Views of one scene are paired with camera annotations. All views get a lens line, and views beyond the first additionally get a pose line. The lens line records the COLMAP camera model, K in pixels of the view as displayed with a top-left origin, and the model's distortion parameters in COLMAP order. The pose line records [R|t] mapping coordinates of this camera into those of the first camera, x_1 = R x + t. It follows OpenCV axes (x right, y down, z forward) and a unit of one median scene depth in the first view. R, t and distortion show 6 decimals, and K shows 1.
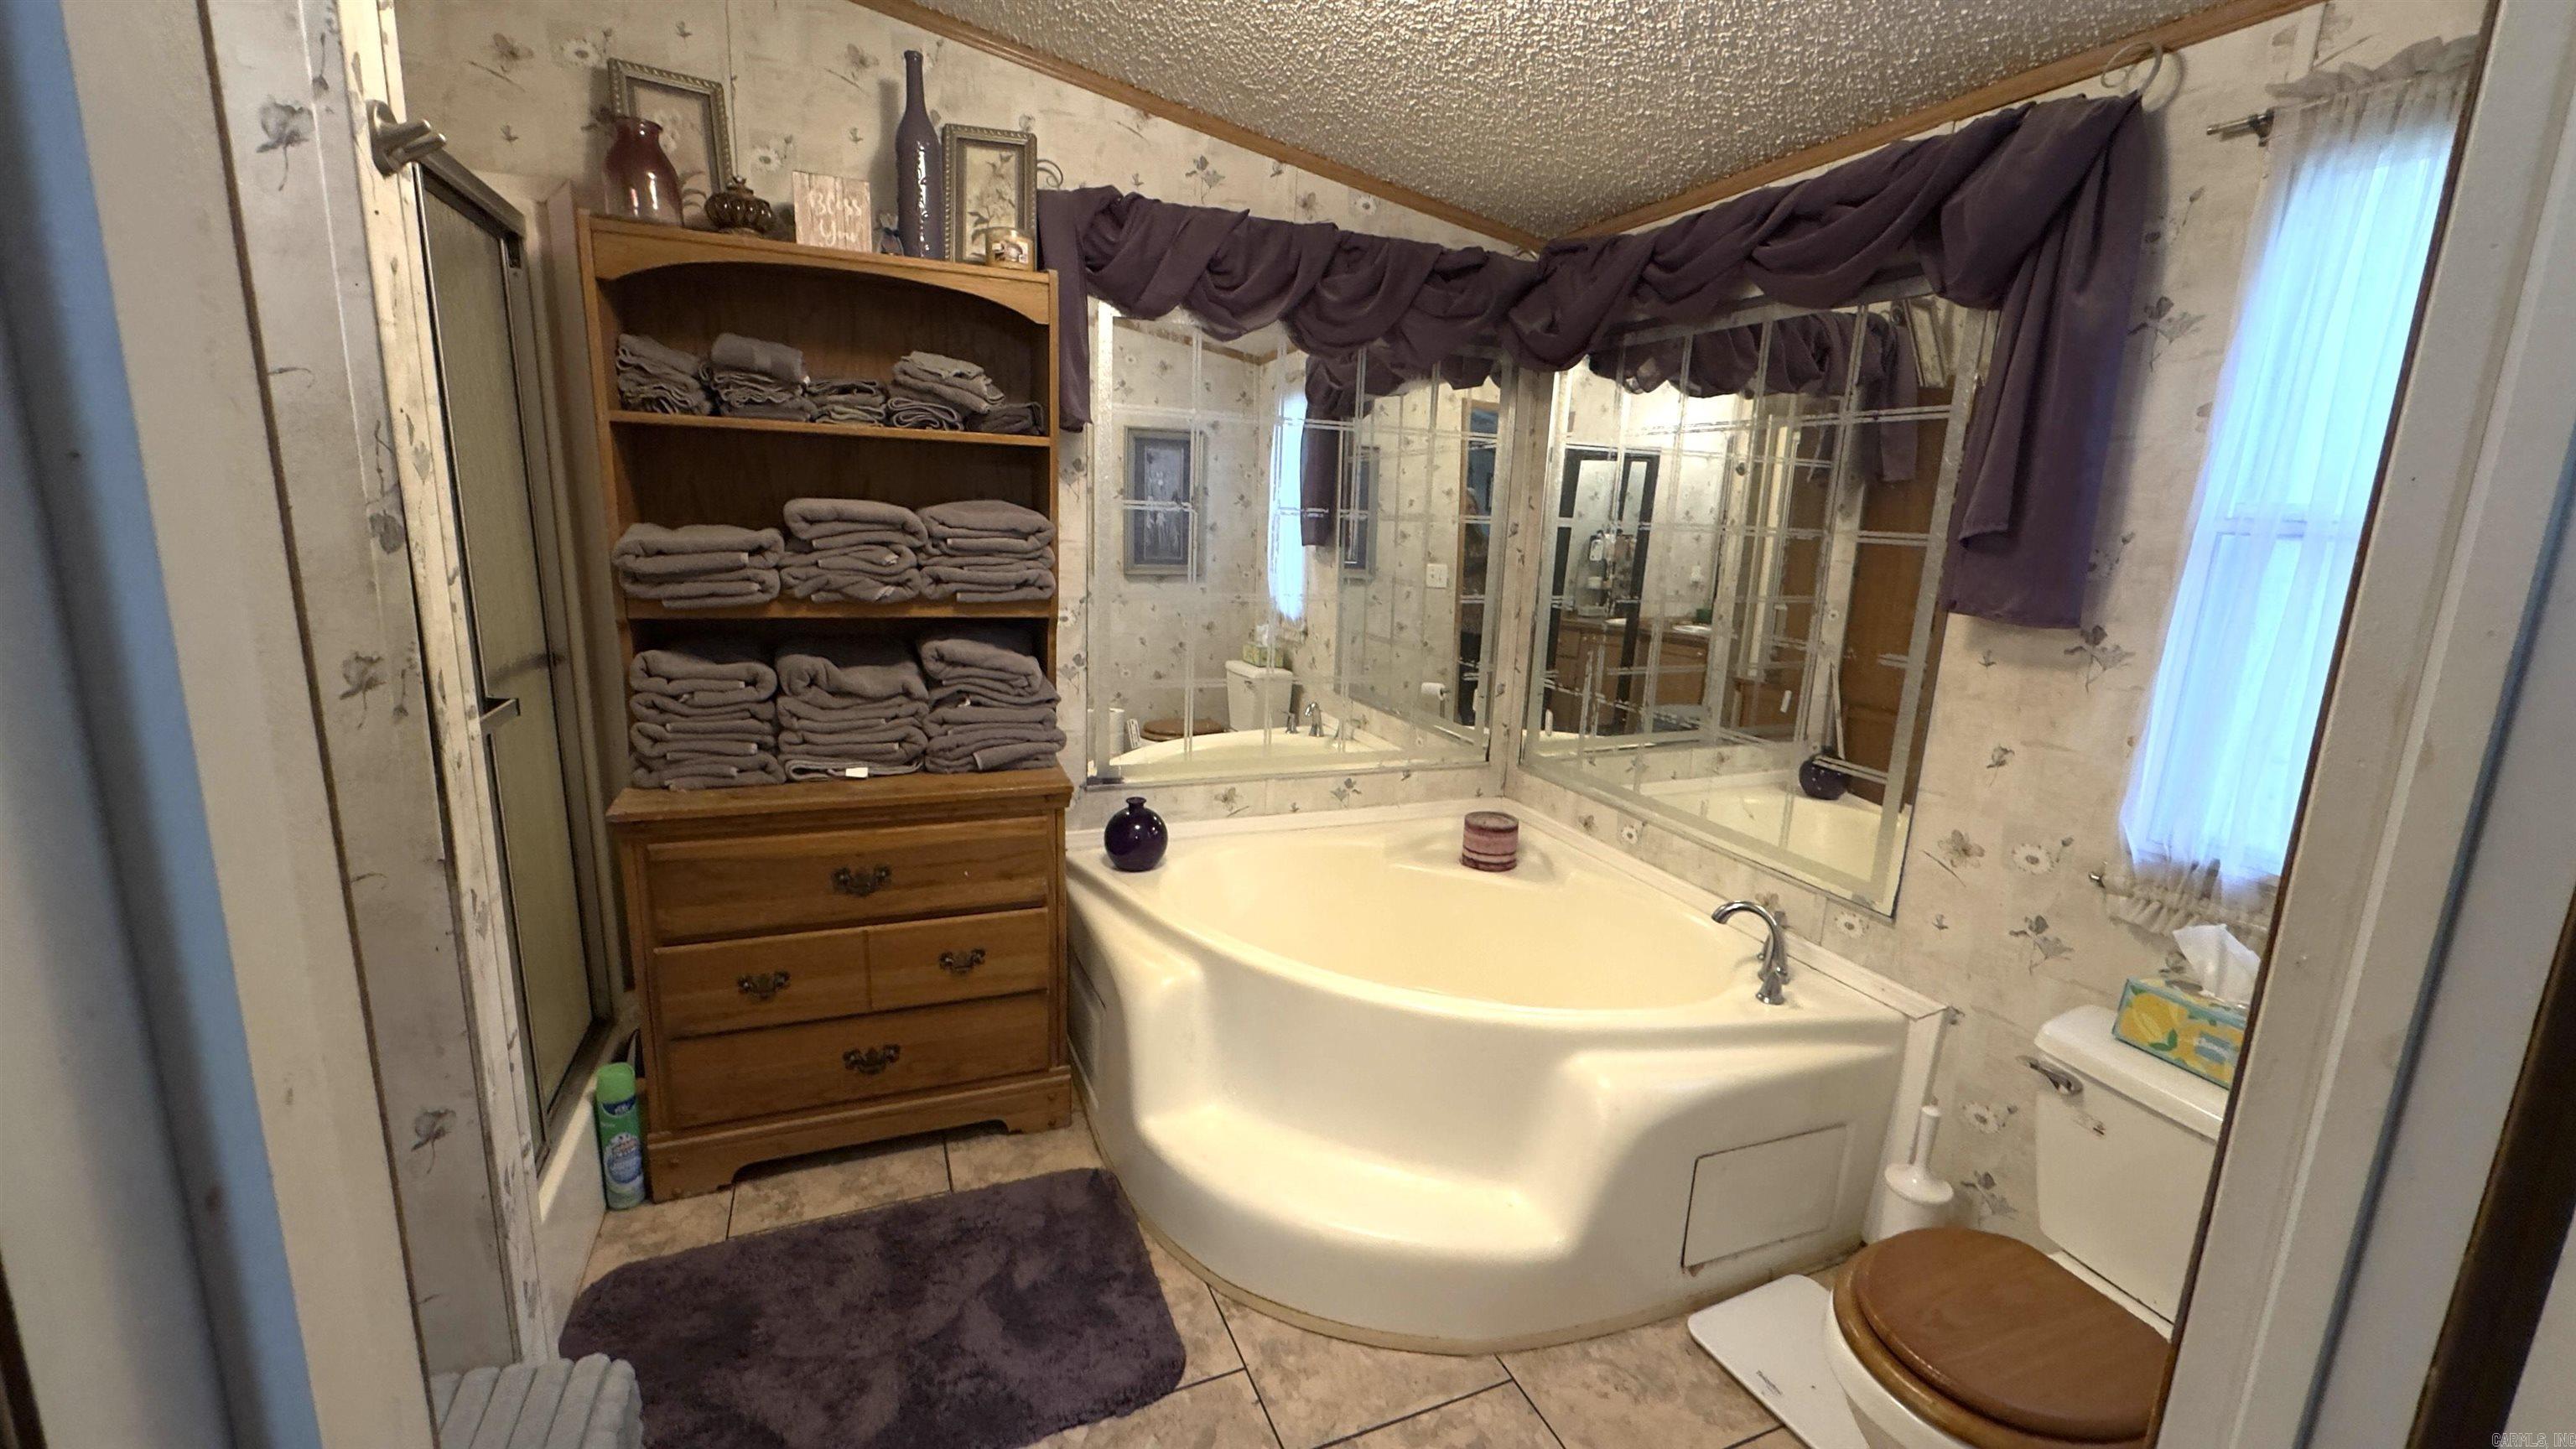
lens RADIAL K [[1054.9, 0, 1292.7], [0, 1054.9, 721.6], [0, 0, 1]] dist [-0.001087, -0.000053]
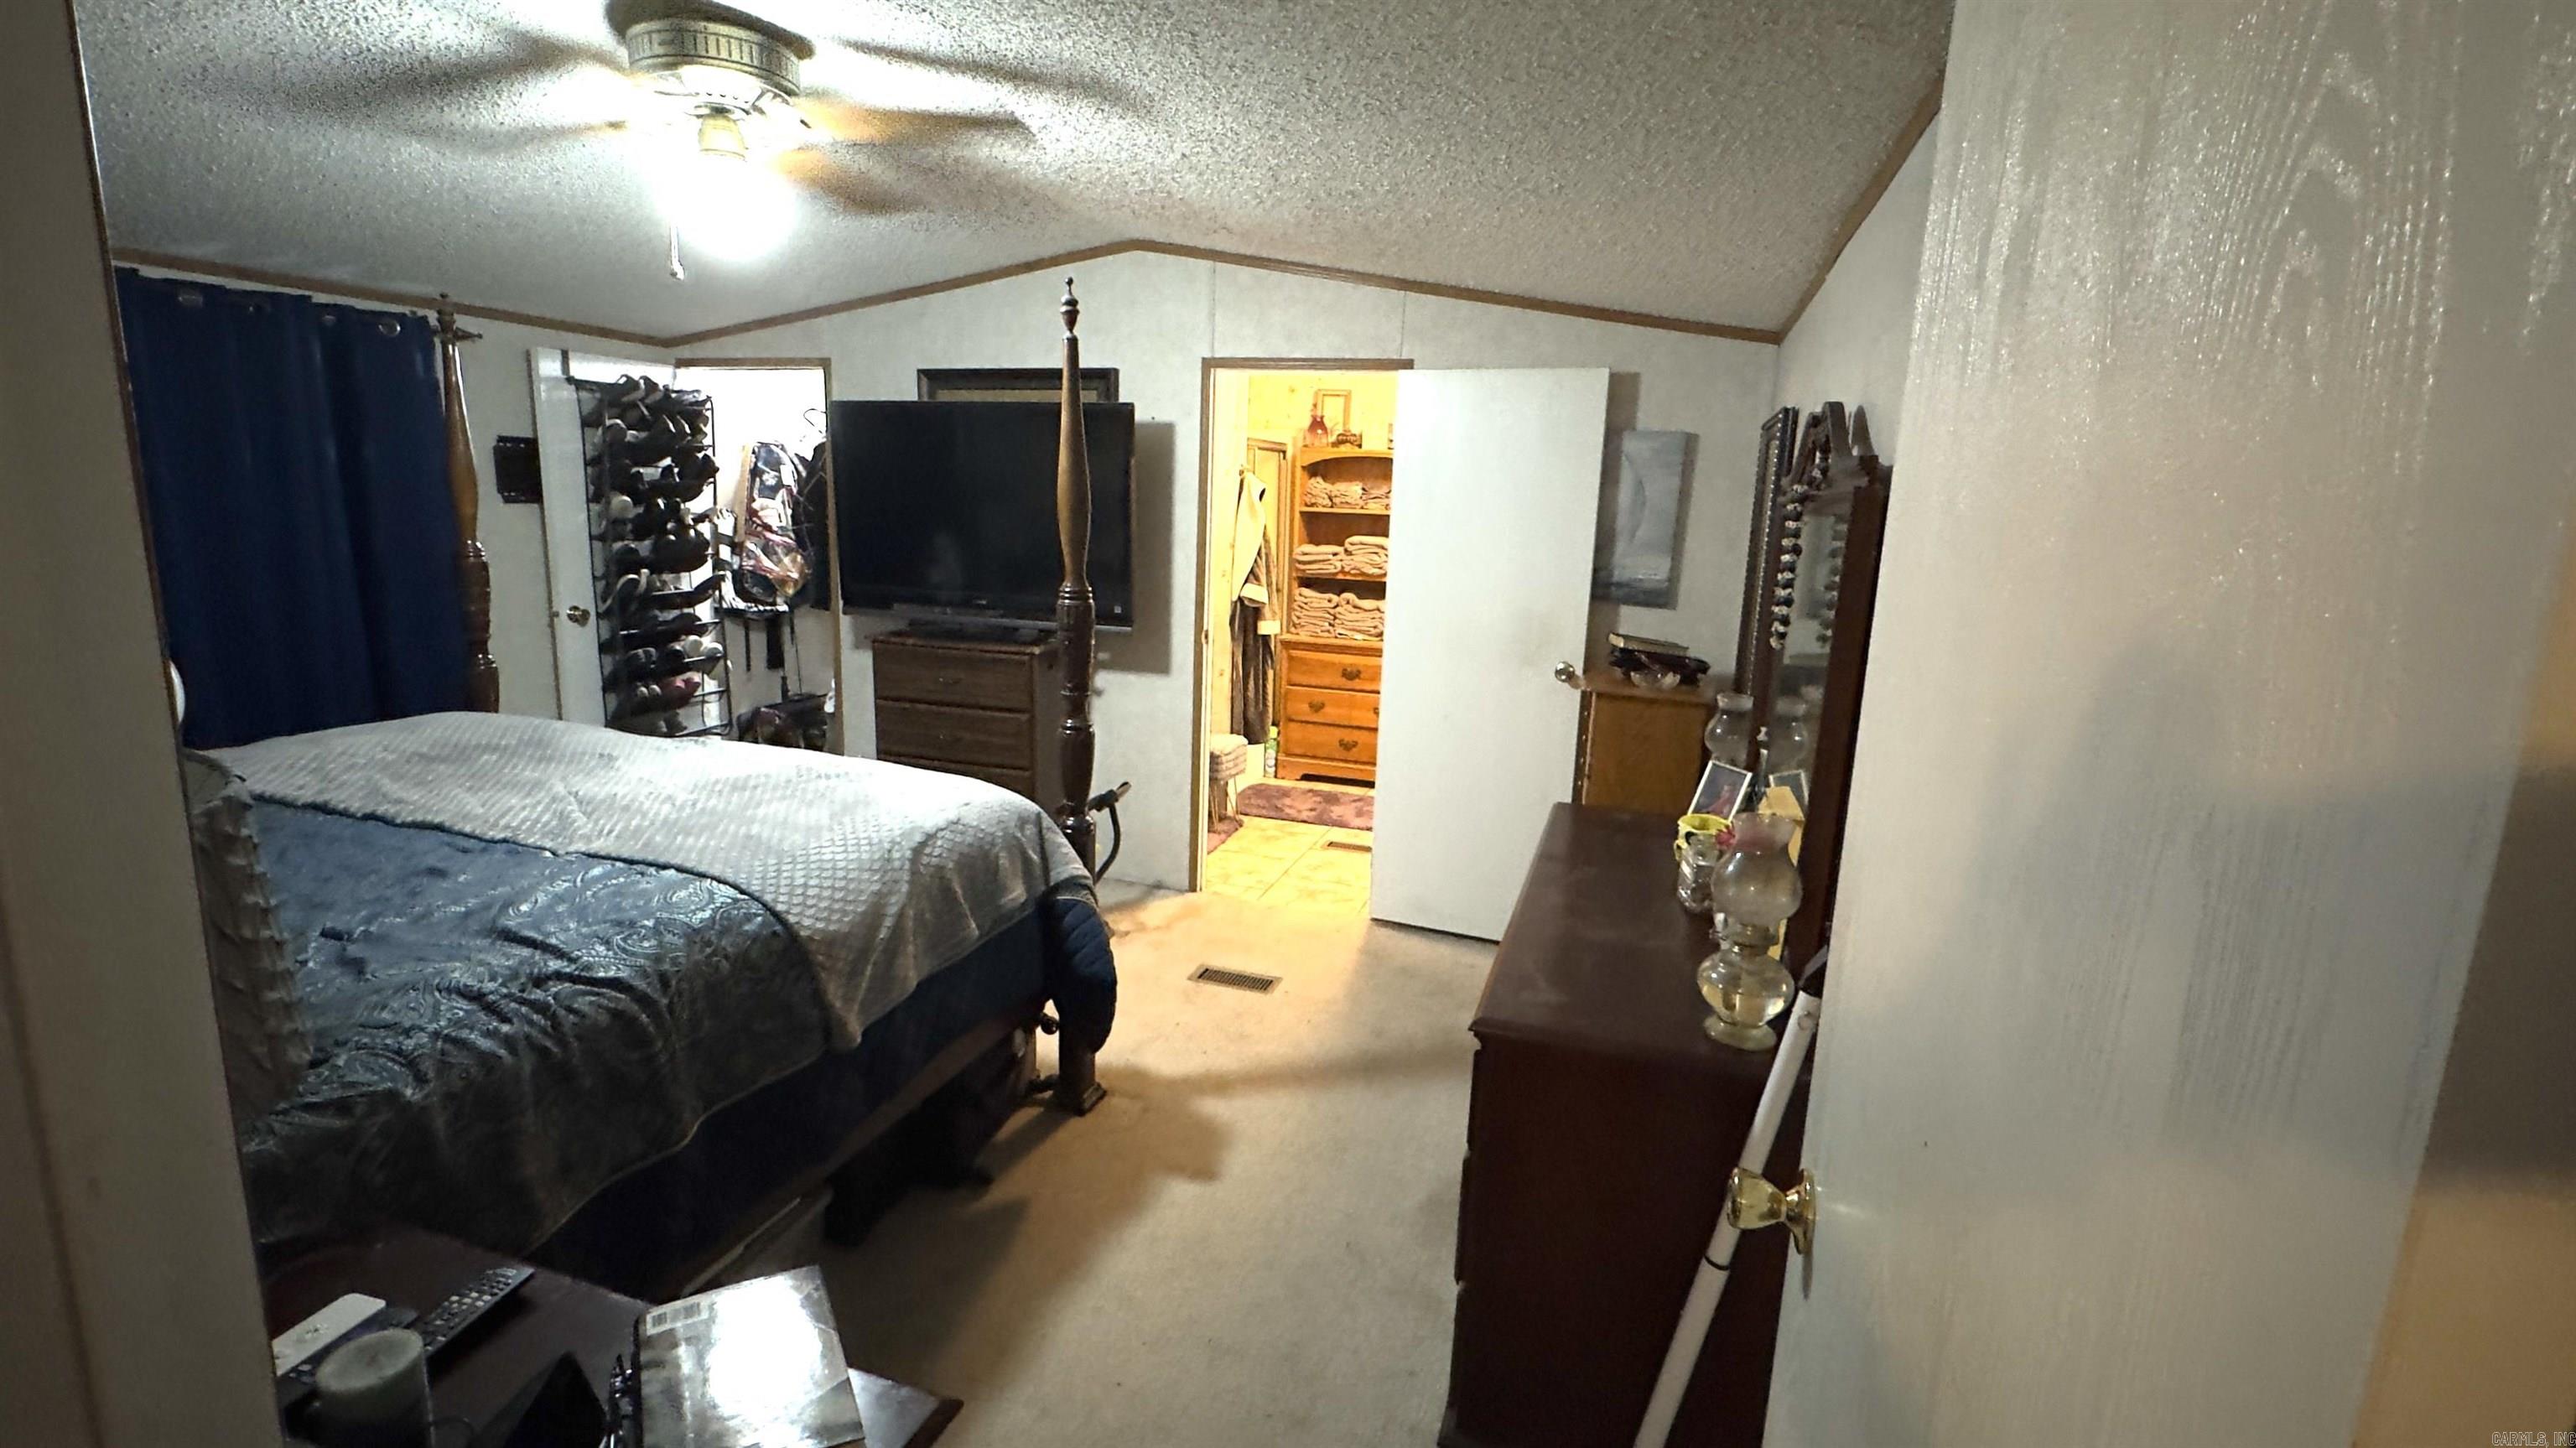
lens RADIAL K [[1054.9, 0, 1291.9], [0, 1054.9, 713.8], [0, 0, 1]] dist [-0.001087, -0.000053]
pose [[0.759600, 0.121317, -0.638976, 1.259986], [-0.144521, 0.989372, 0.016040, 0.233071], [0.634130, 0.080162, 0.769060, -1.219586]]
